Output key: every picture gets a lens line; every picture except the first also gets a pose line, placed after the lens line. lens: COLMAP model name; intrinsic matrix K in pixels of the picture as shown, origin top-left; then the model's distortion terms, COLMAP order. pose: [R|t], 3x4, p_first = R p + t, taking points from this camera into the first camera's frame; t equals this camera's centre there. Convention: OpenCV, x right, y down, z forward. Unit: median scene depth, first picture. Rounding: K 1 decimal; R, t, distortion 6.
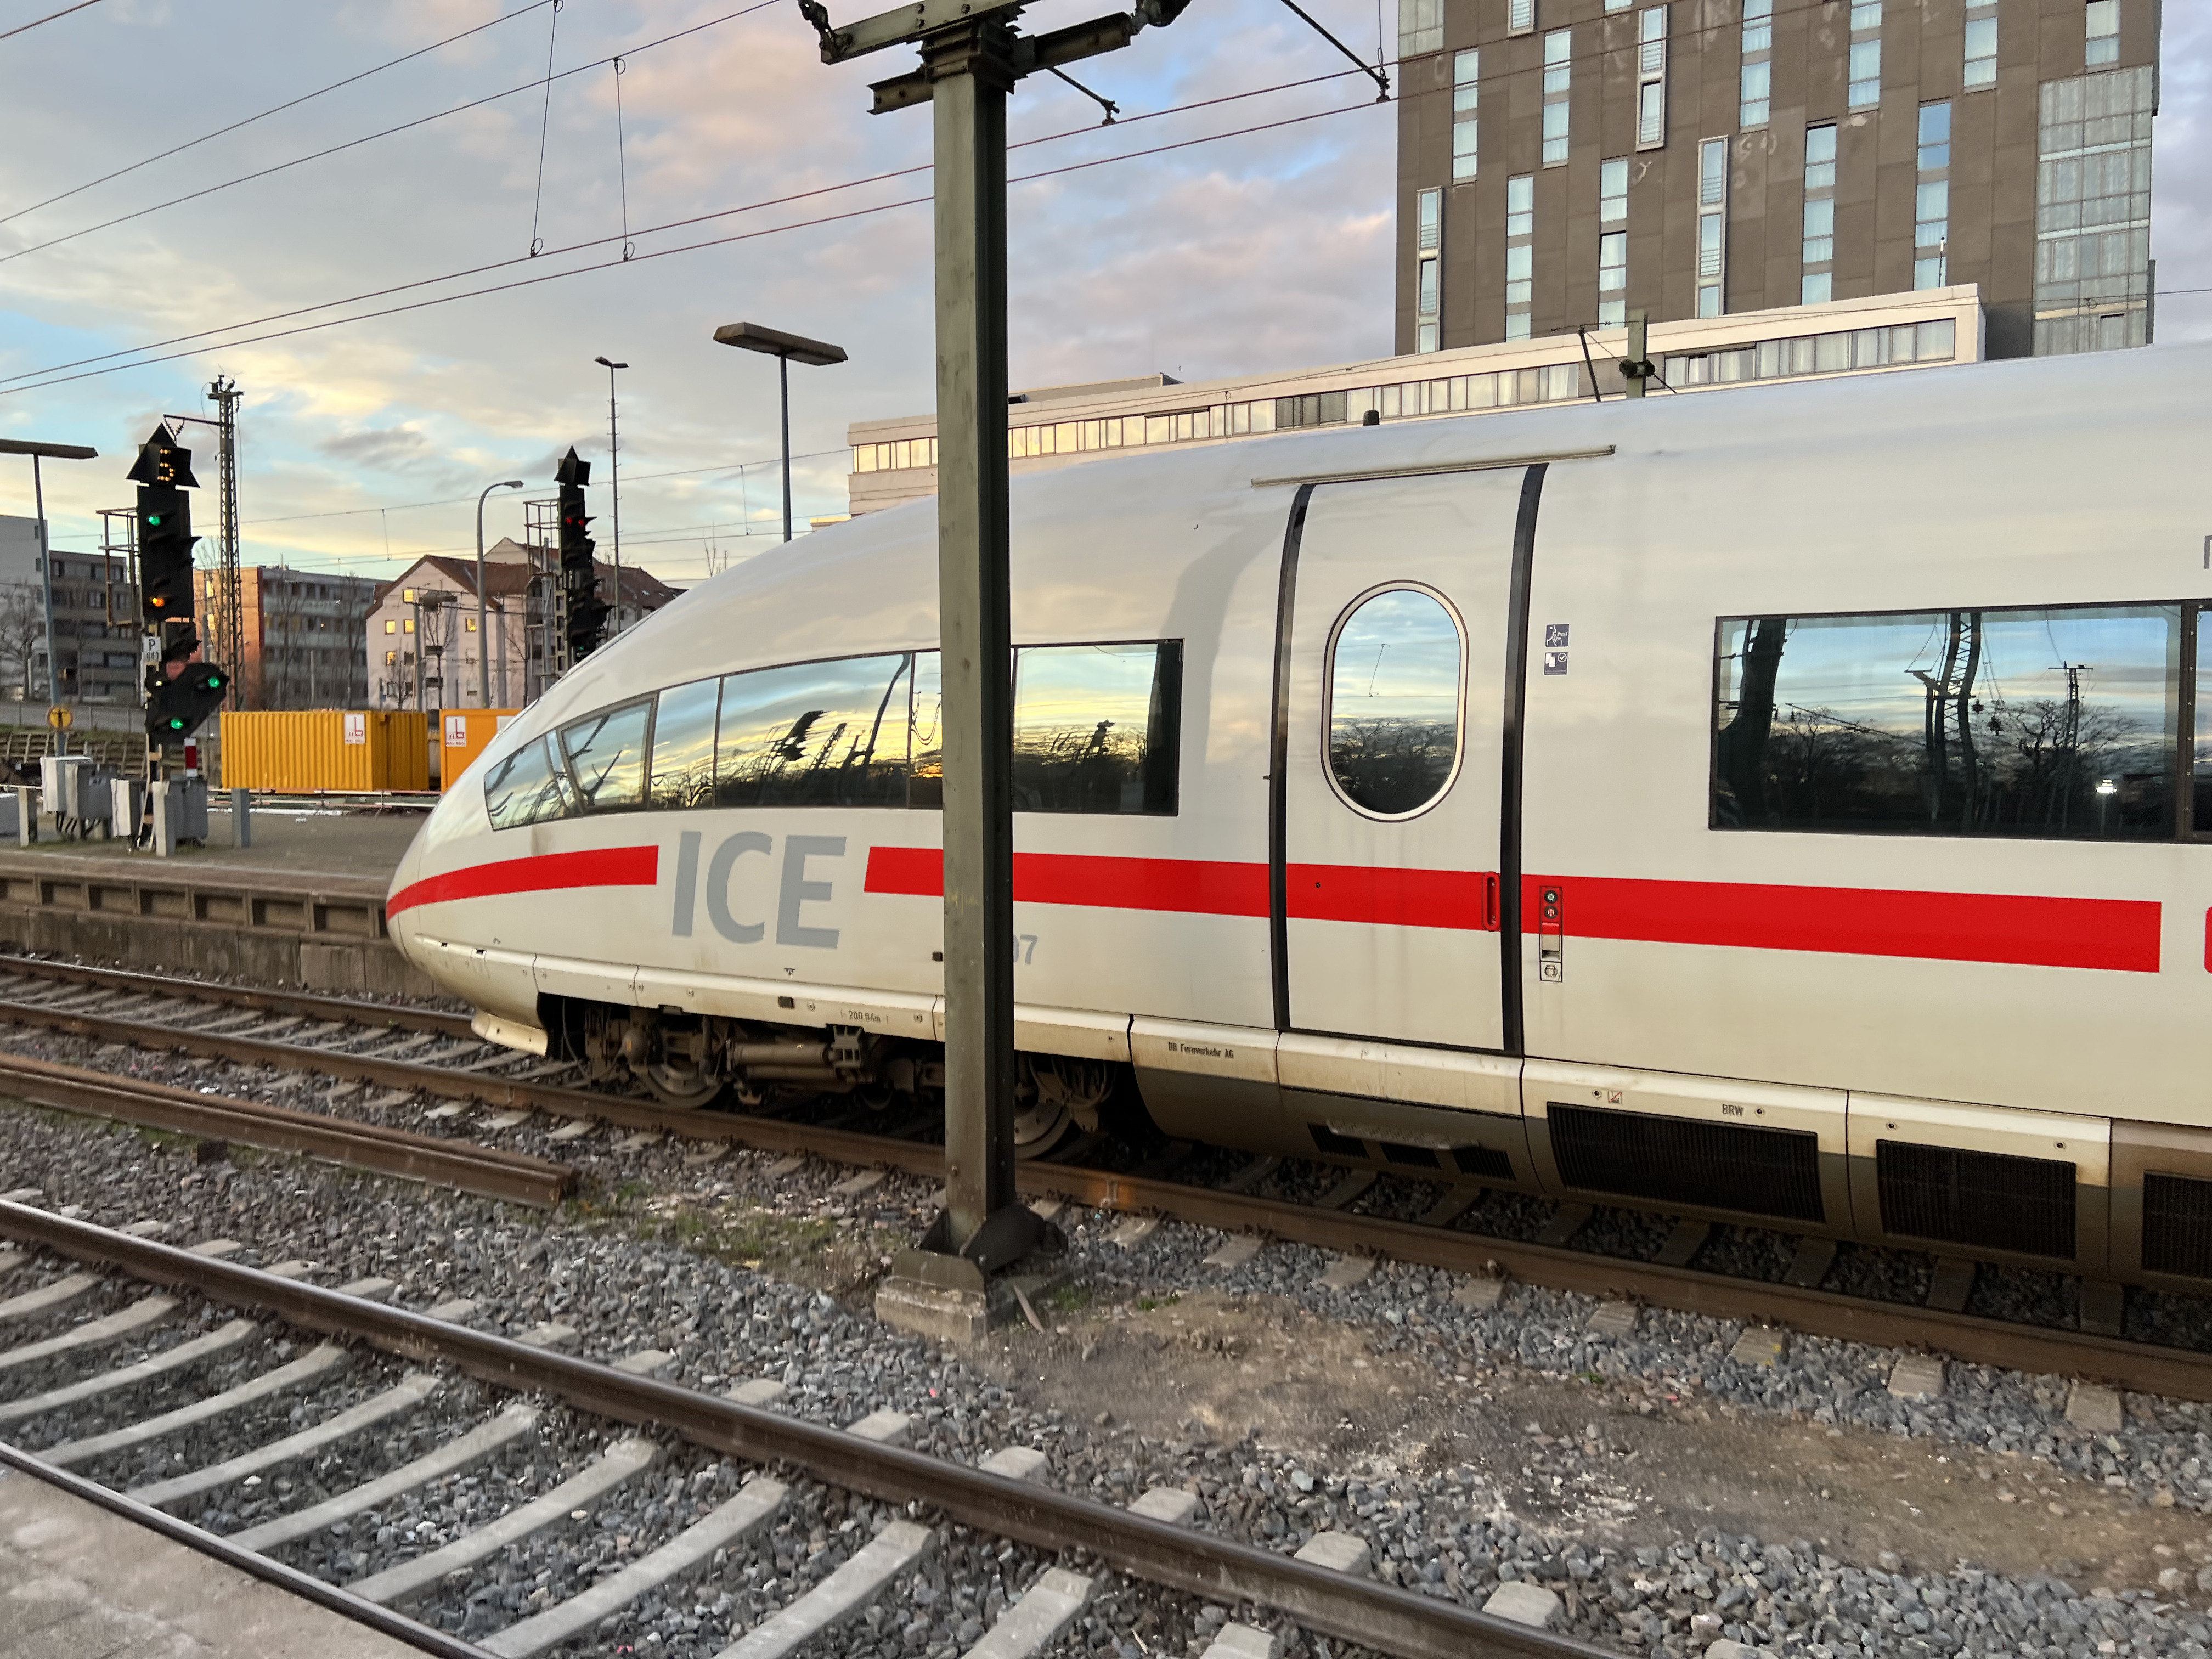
lens RADIAL K [[1658.6, 0, 1103.6], [0, 1658.6, 818.5], [0, 0, 1]] dist [0.027951, -0.033948]
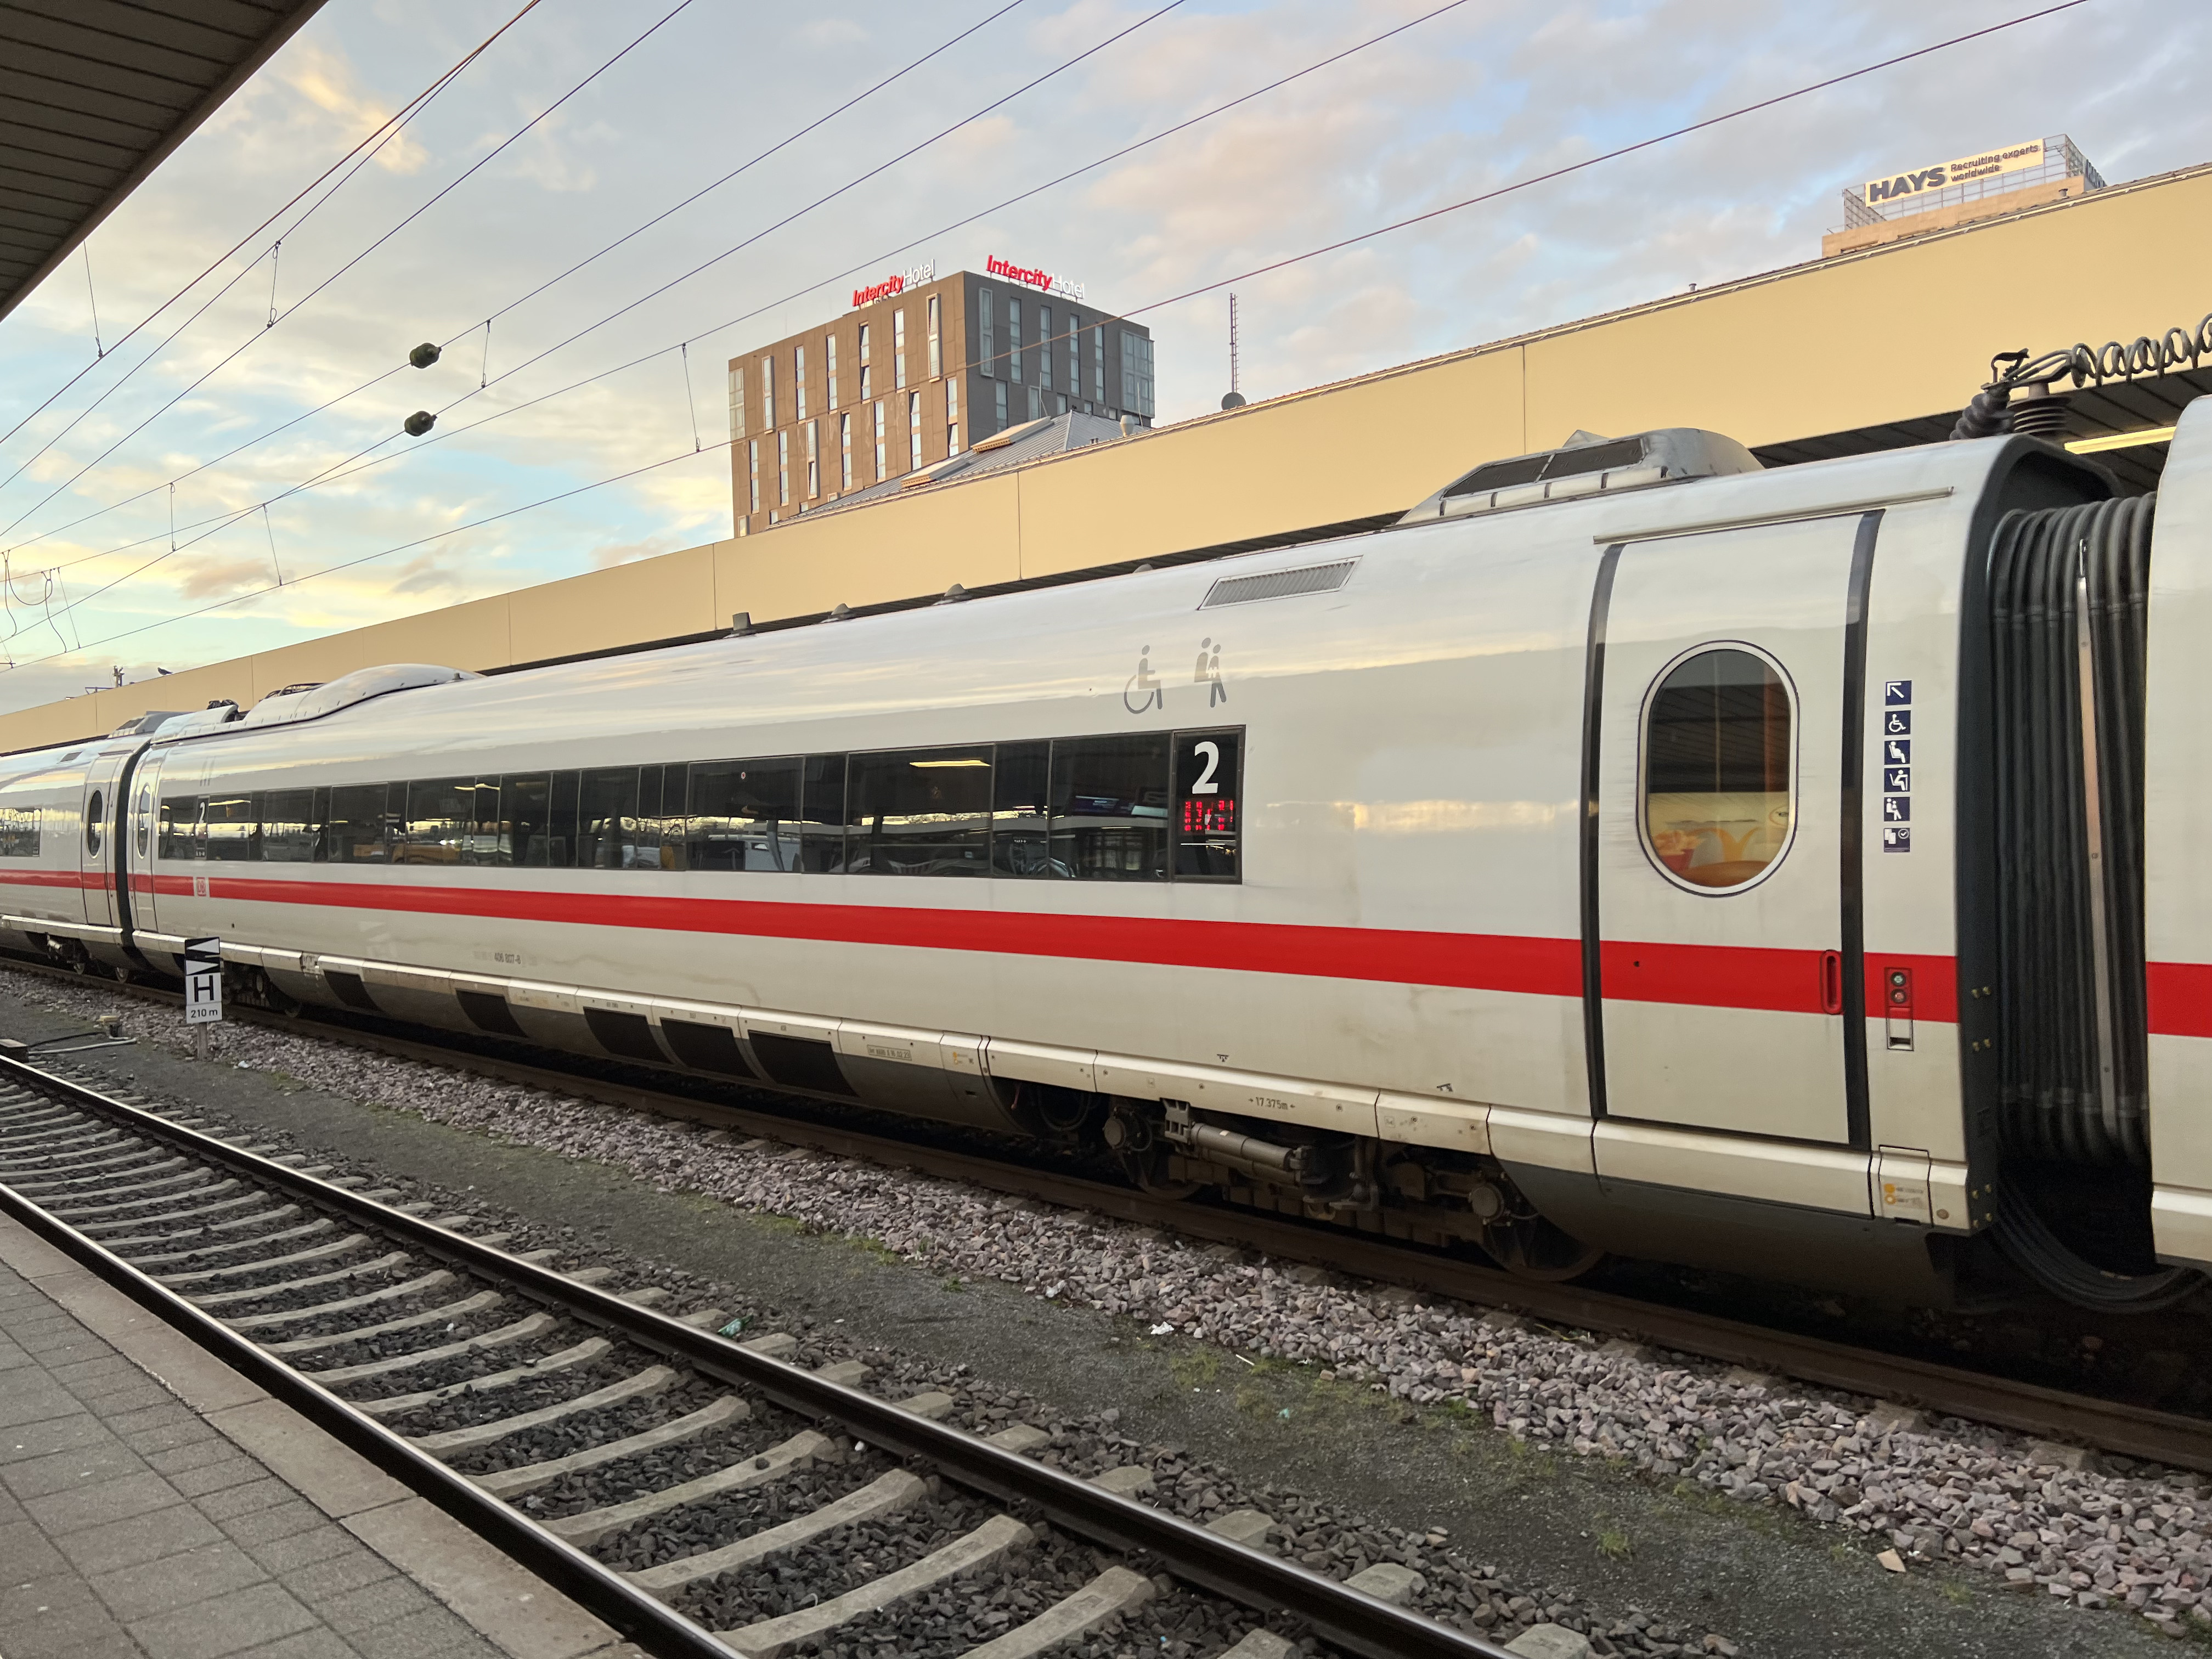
lens RADIAL K [[1745.3, 0, 1103.7], [0, 1745.3, 823.6], [0, 0, 1]] dist [0.020714, -0.037639]
pose [[0.965734, -0.015929, -0.259046, 0.126091], [0.004424, 0.998980, -0.044935, 0.004122], [0.259498, 0.042249, 0.964819, -0.077886]]
